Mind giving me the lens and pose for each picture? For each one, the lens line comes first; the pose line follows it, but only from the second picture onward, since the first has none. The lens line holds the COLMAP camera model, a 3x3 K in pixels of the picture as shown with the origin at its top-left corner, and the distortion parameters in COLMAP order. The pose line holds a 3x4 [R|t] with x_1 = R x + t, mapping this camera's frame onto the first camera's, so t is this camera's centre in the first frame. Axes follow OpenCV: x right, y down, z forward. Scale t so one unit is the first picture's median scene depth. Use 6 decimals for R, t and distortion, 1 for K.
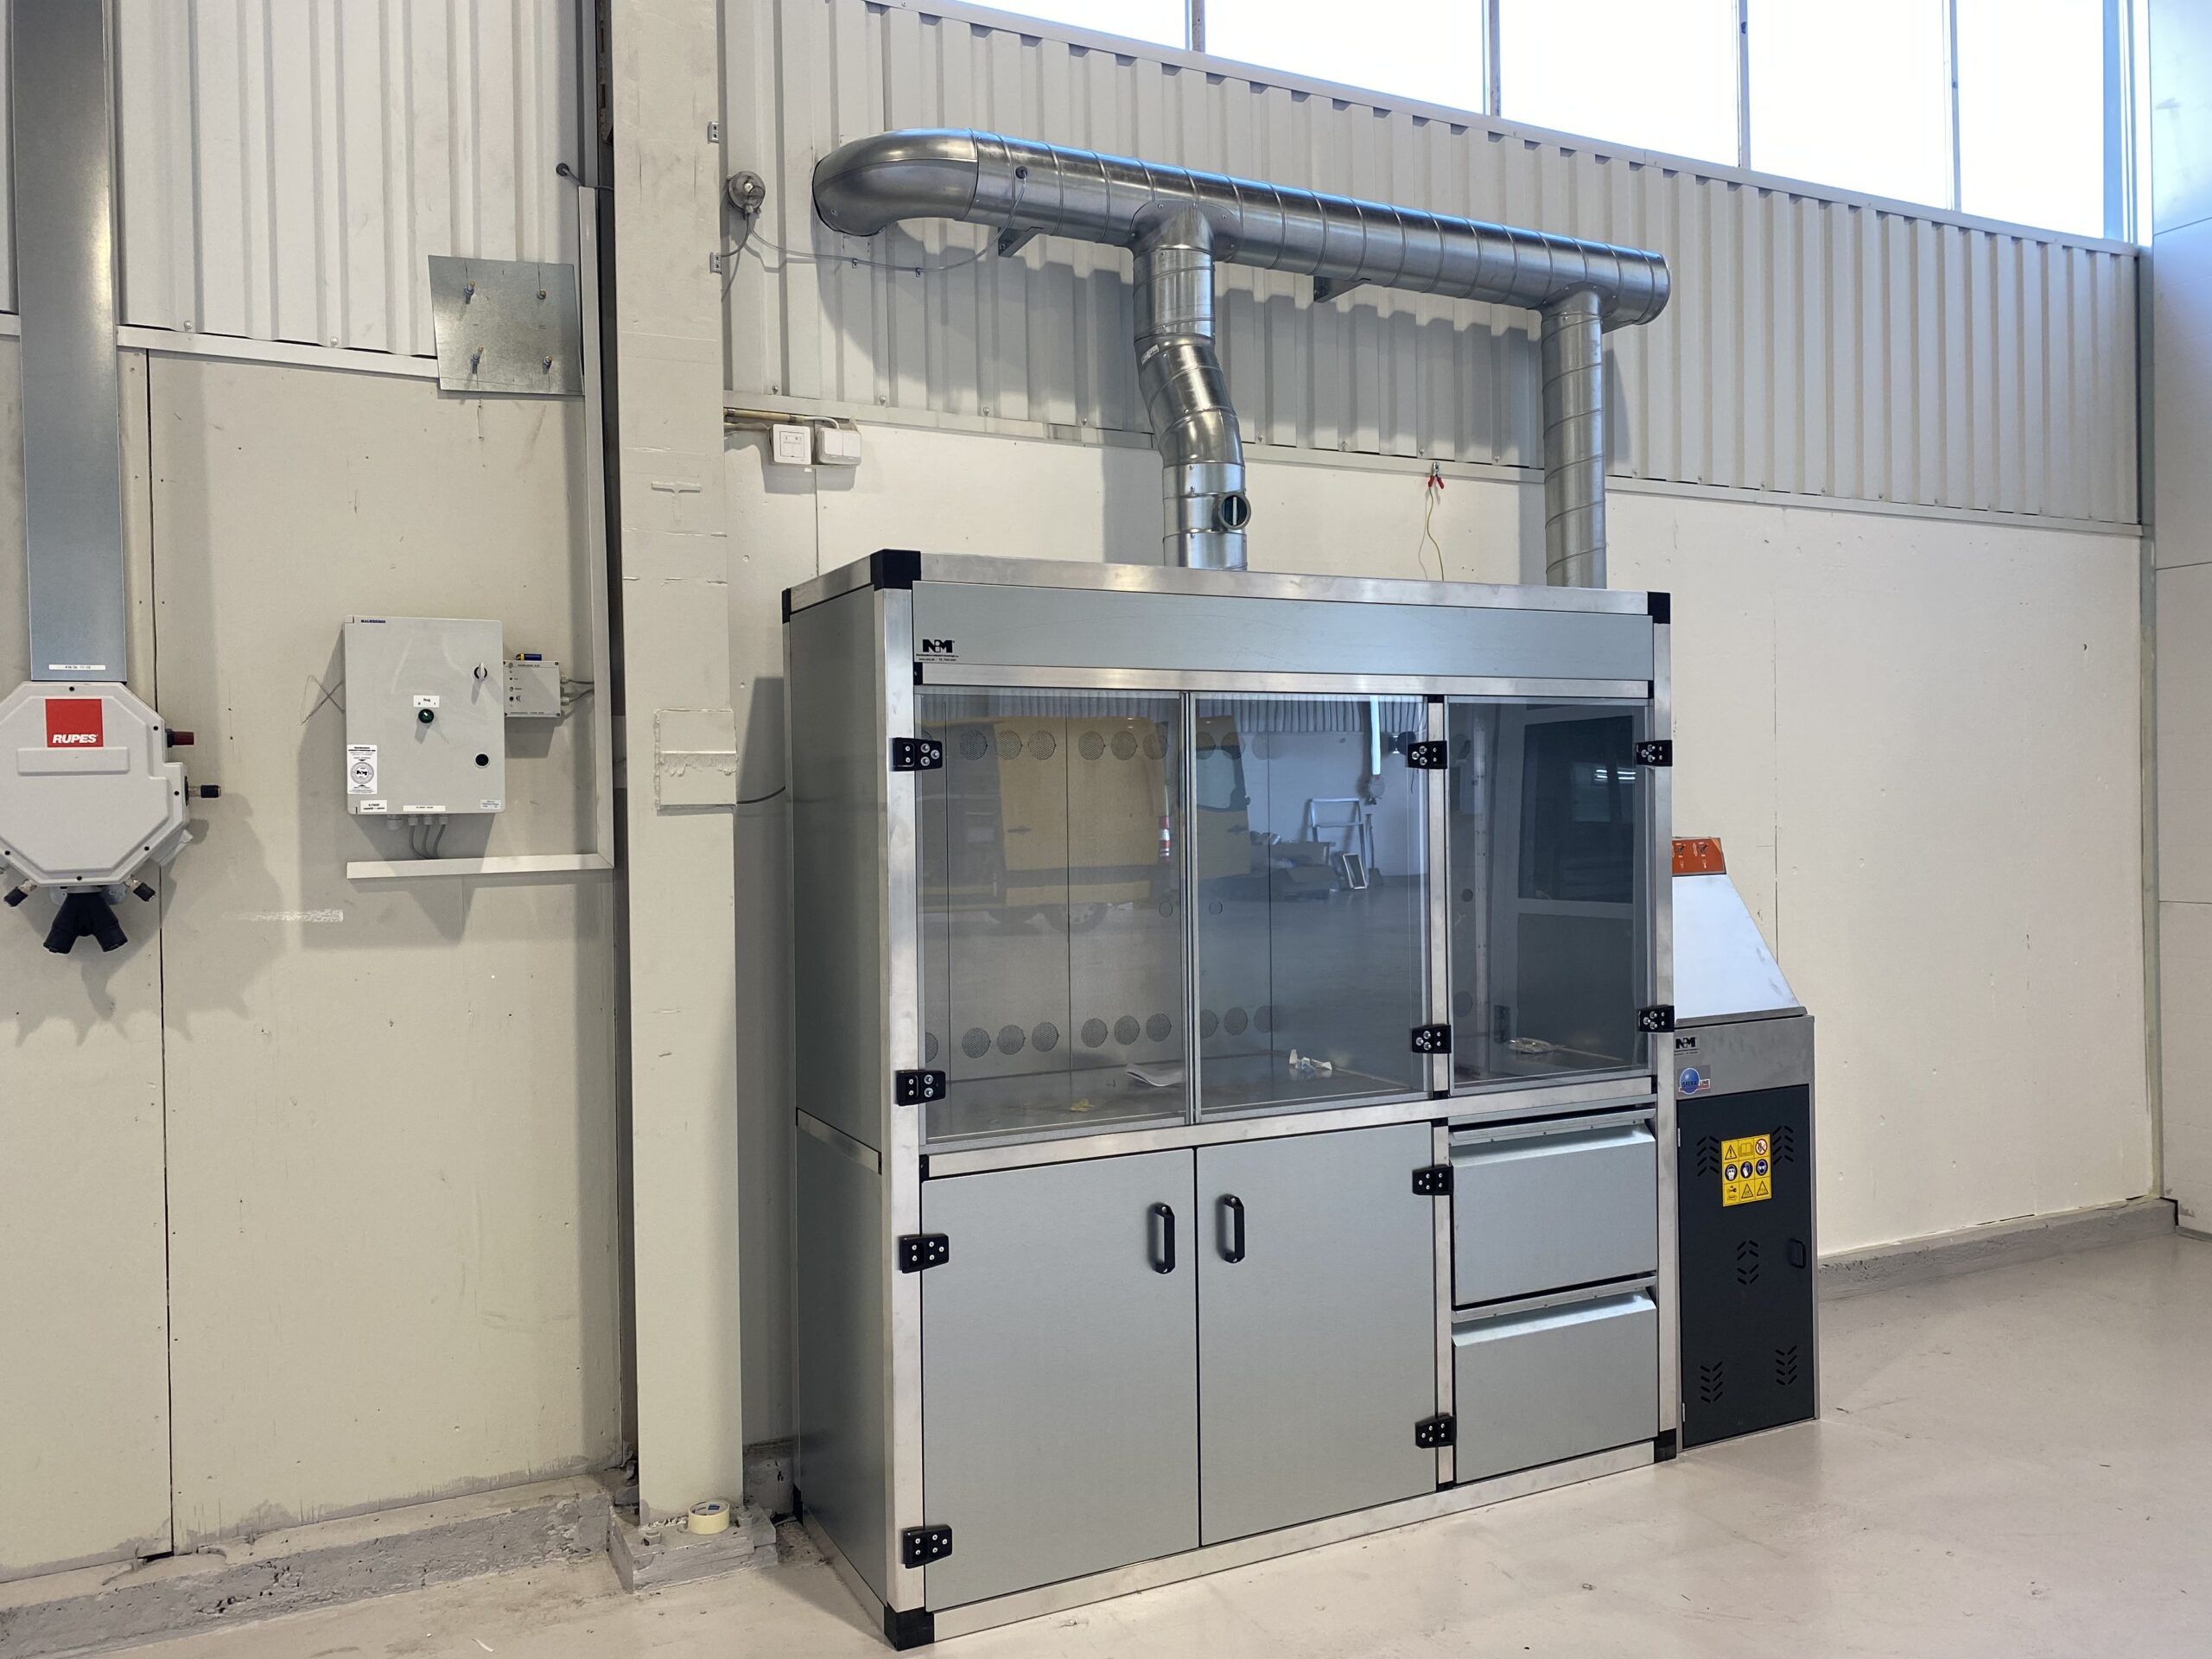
lens RADIAL K [[1624.4, 0, 1106.0], [0, 1624.4, 829.5], [0, 0, 1]] dist [-0.003207, -0.003909]
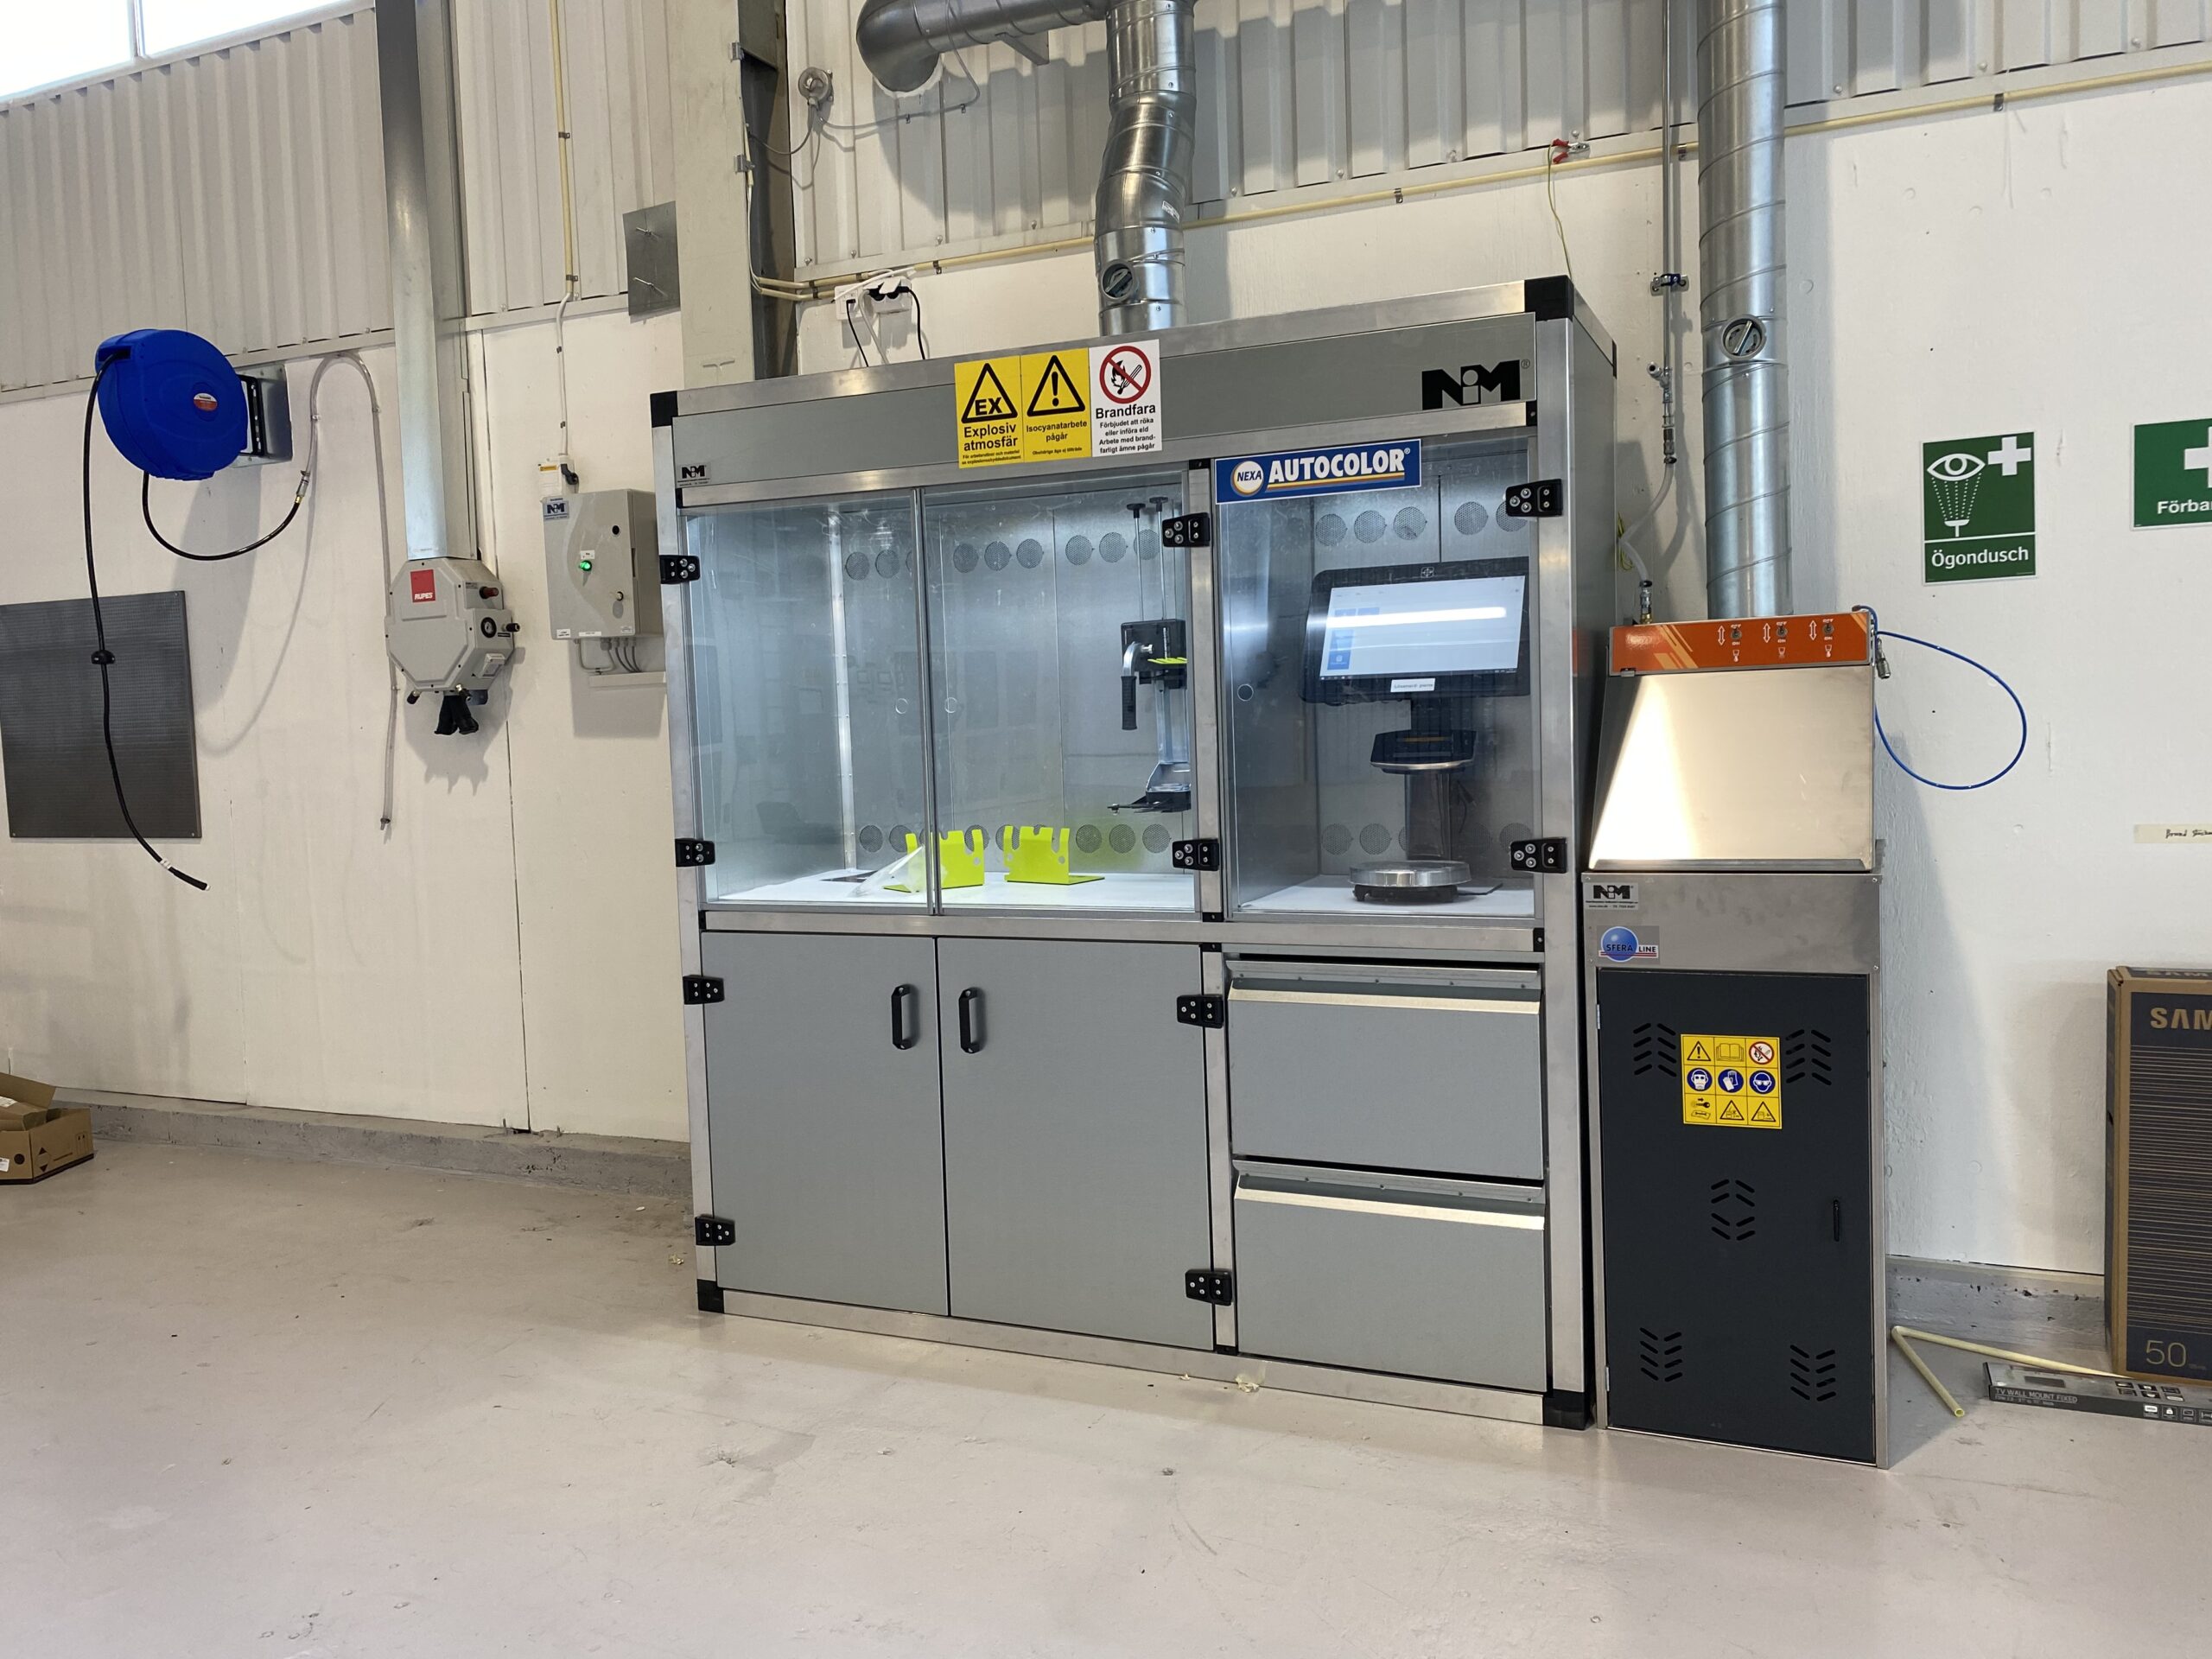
lens RADIAL K [[1612.7, 0, 1106.0], [0, 1612.7, 829.5], [0, 0, 1]] dist [0.010799, -0.003588]
pose [[0.667318, 0.050392, -0.743066, 0.765493], [0.014407, 0.996648, 0.080528, 0.041629], [0.744634, -0.064443, 0.664355, 0.351724]]
